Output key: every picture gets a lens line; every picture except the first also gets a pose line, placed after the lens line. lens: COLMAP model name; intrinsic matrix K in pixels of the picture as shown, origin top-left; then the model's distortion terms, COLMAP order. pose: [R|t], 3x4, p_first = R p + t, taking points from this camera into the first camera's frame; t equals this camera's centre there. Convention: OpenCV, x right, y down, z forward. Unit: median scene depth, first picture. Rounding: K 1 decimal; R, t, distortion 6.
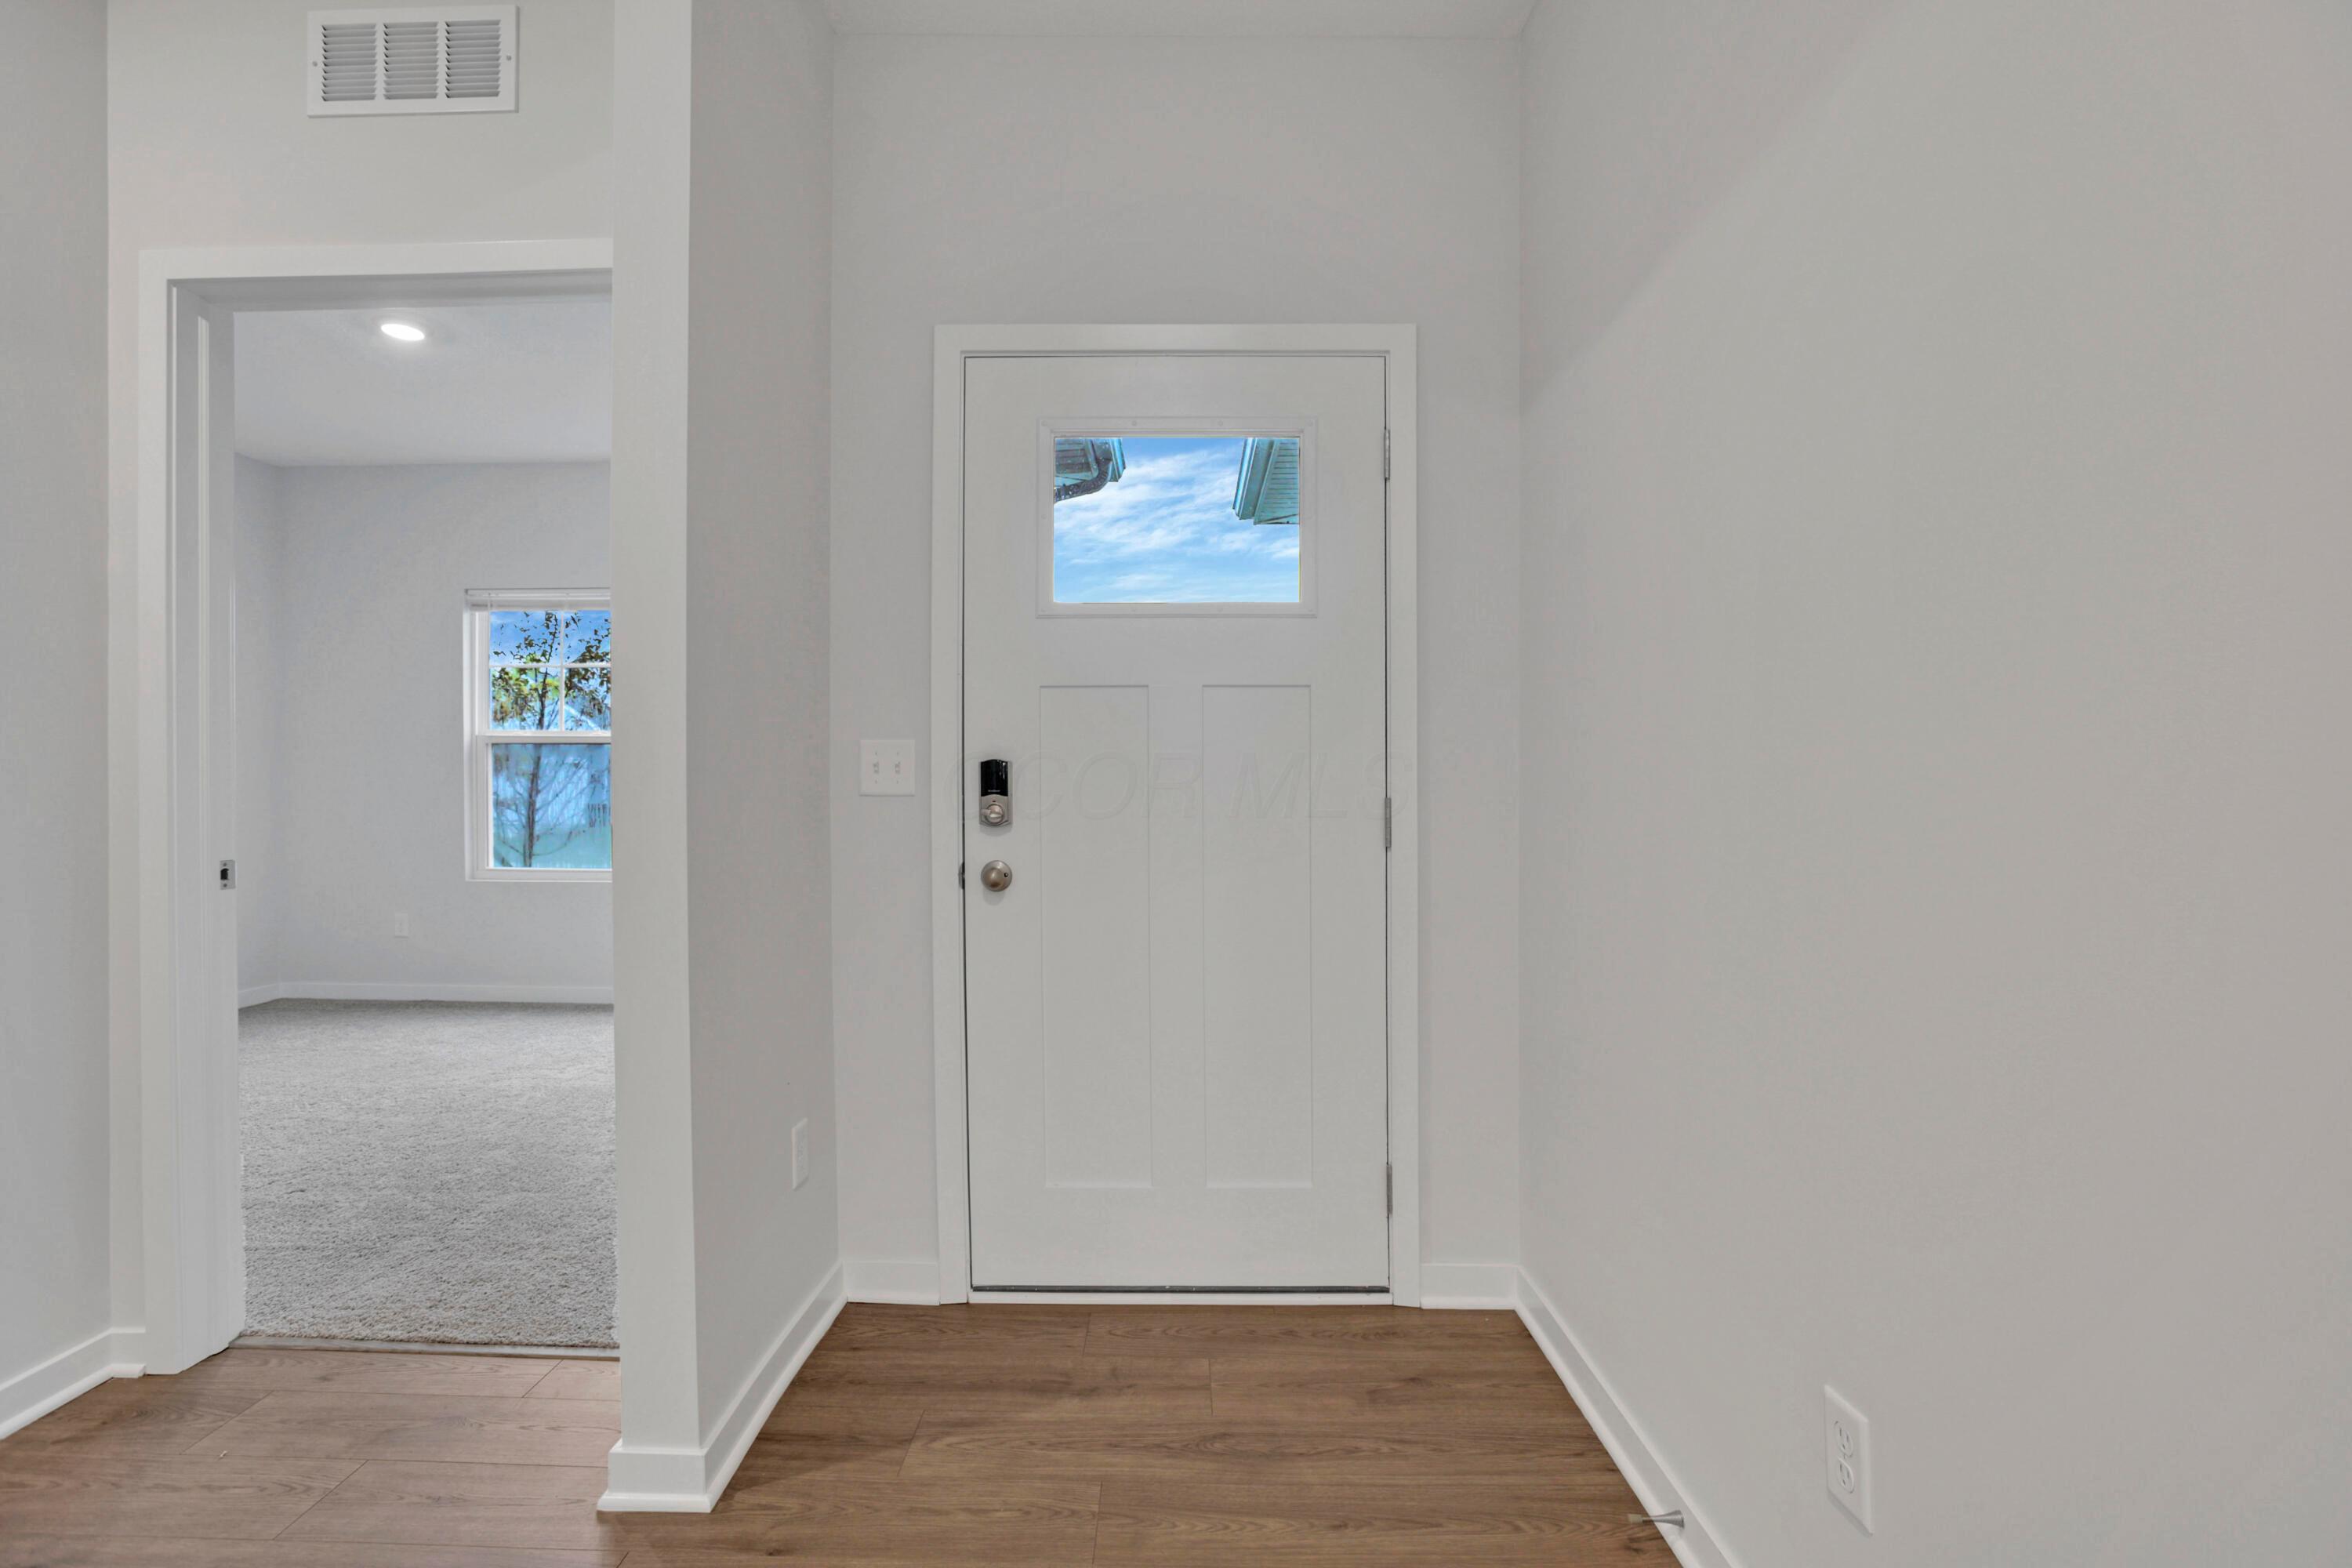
lens RADIAL K [[1074.6, 0, 1179.1], [0, 1074.6, 793.0], [0, 0, 1]] dist [-0.069732, 0.031514]
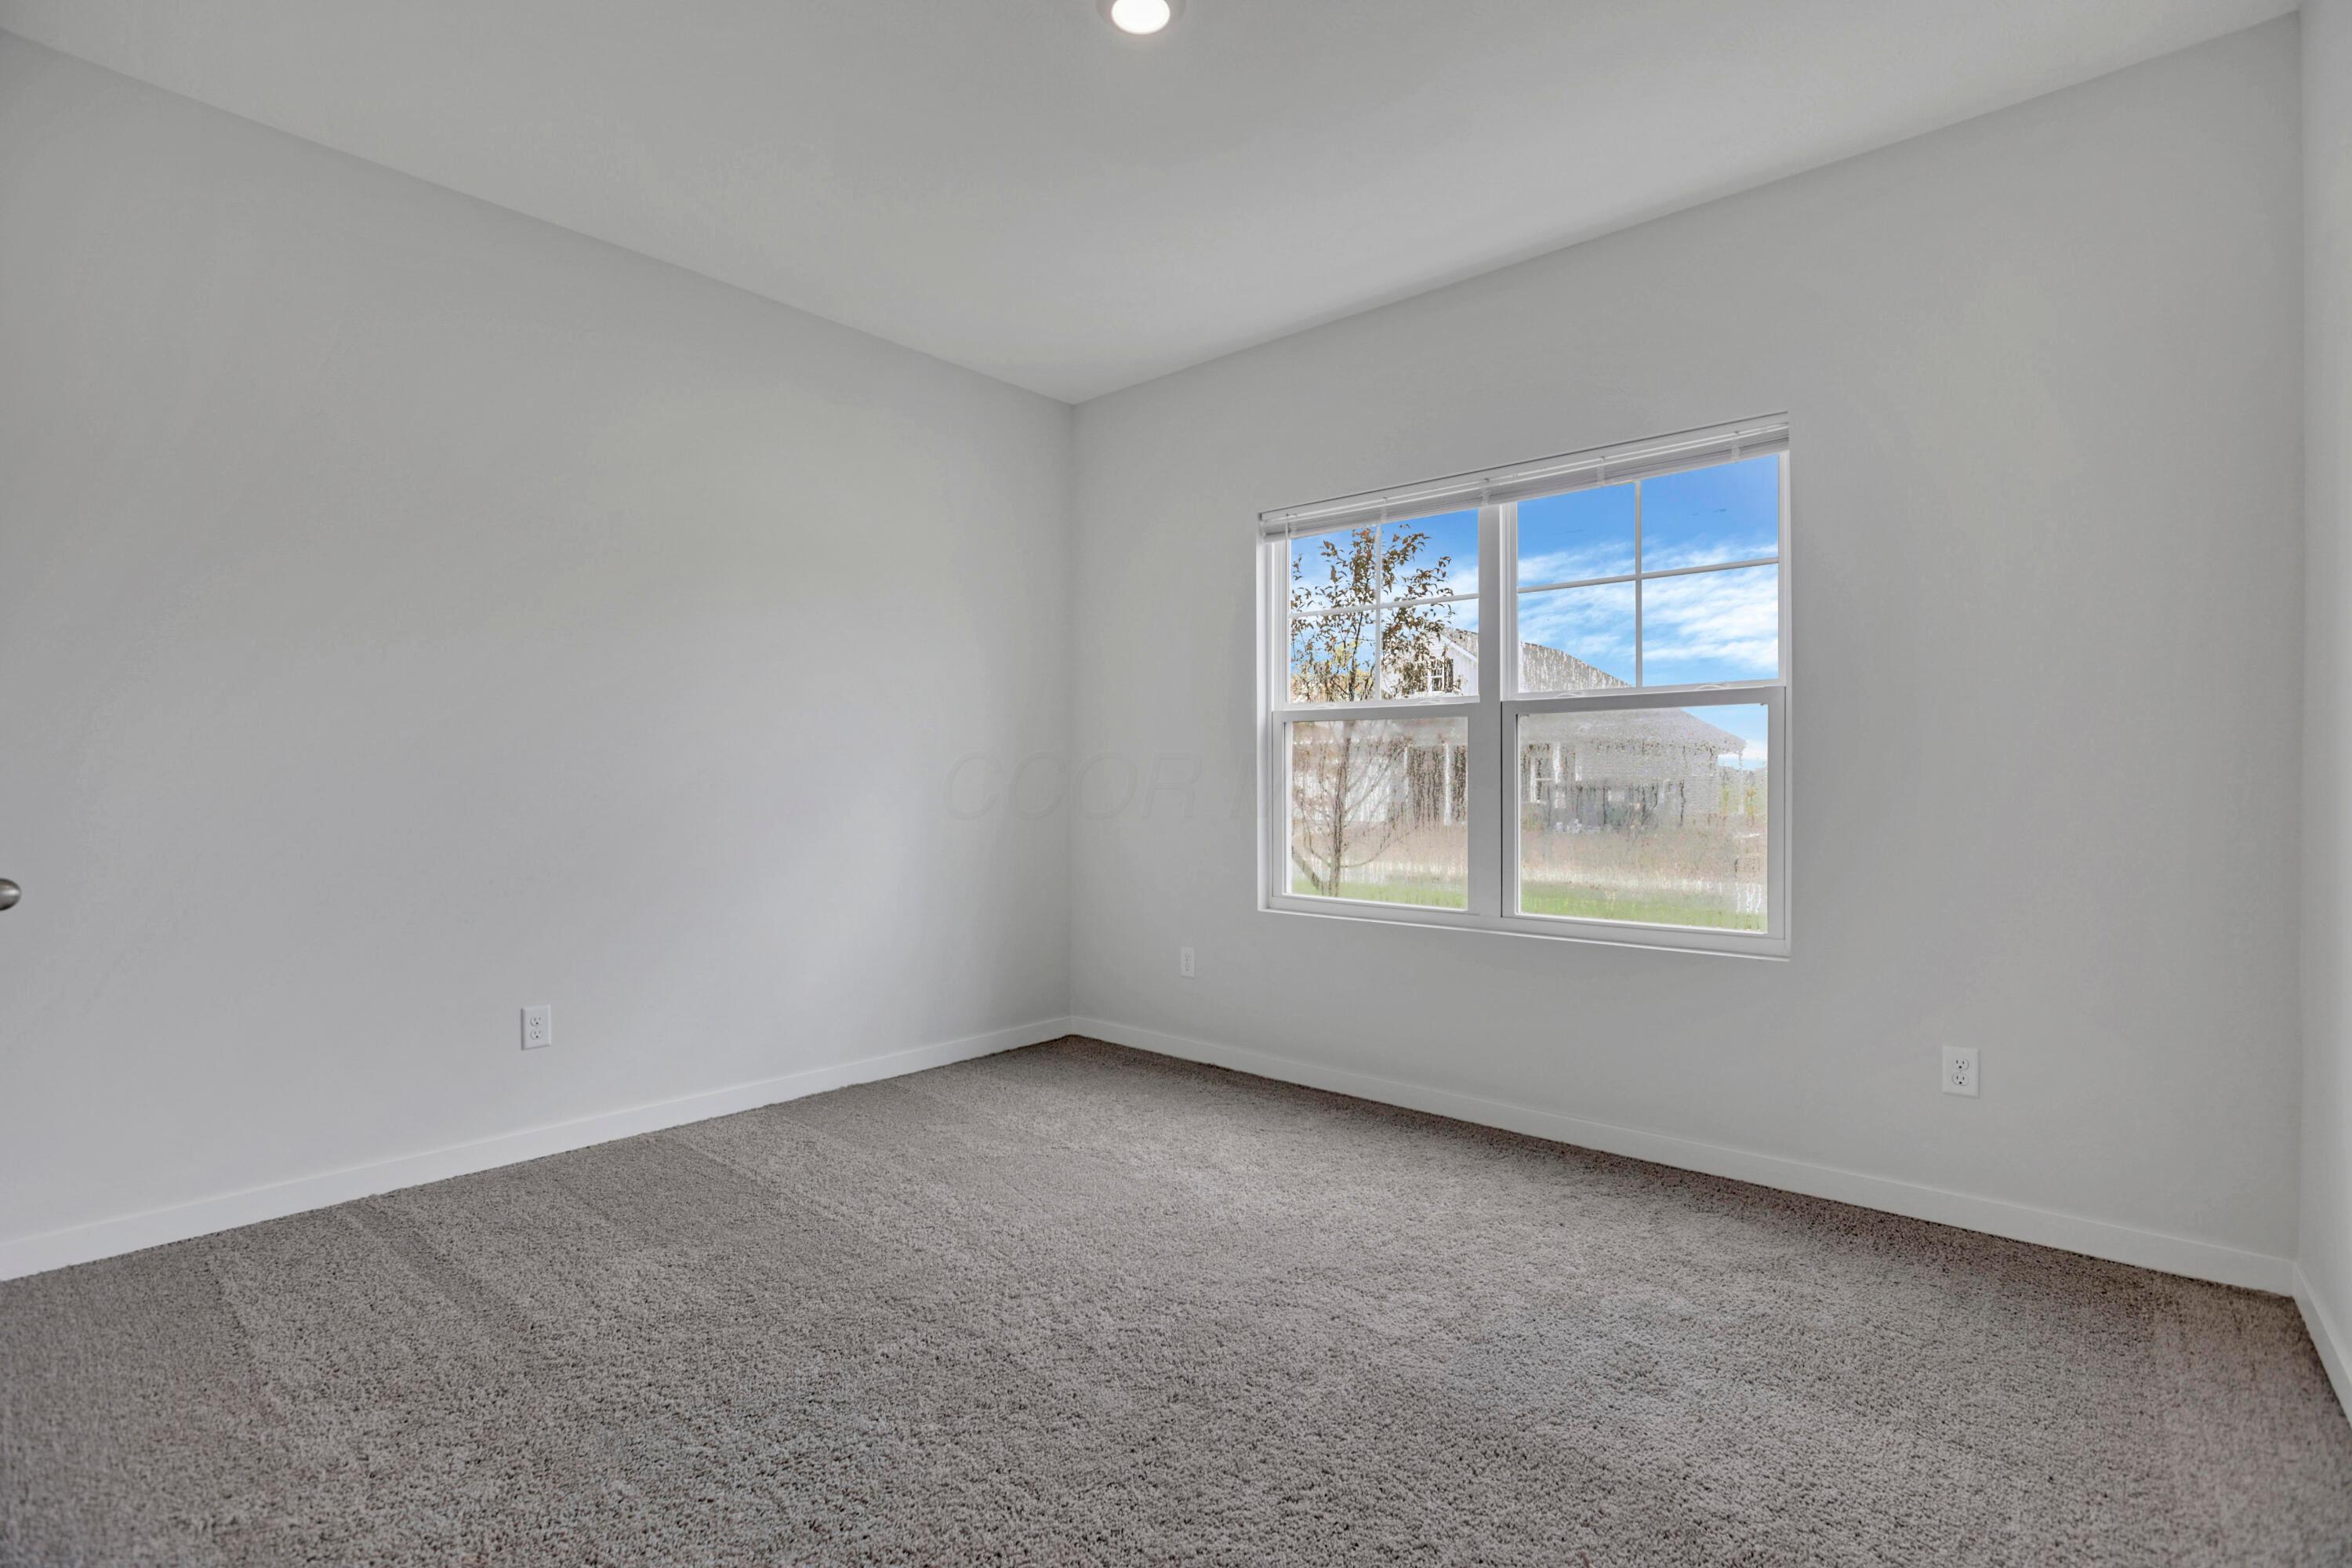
lens RADIAL K [[1074.6, 0, 1179.1], [0, 1074.6, 793.0], [0, 0, 1]] dist [-0.069732, 0.031514]
pose [[0.764231, 0.003549, -0.644933, -0.218869], [-0.004172, 0.999991, 0.000560, 0.001801], [0.644929, 0.002263, 0.764239, 0.355122]]
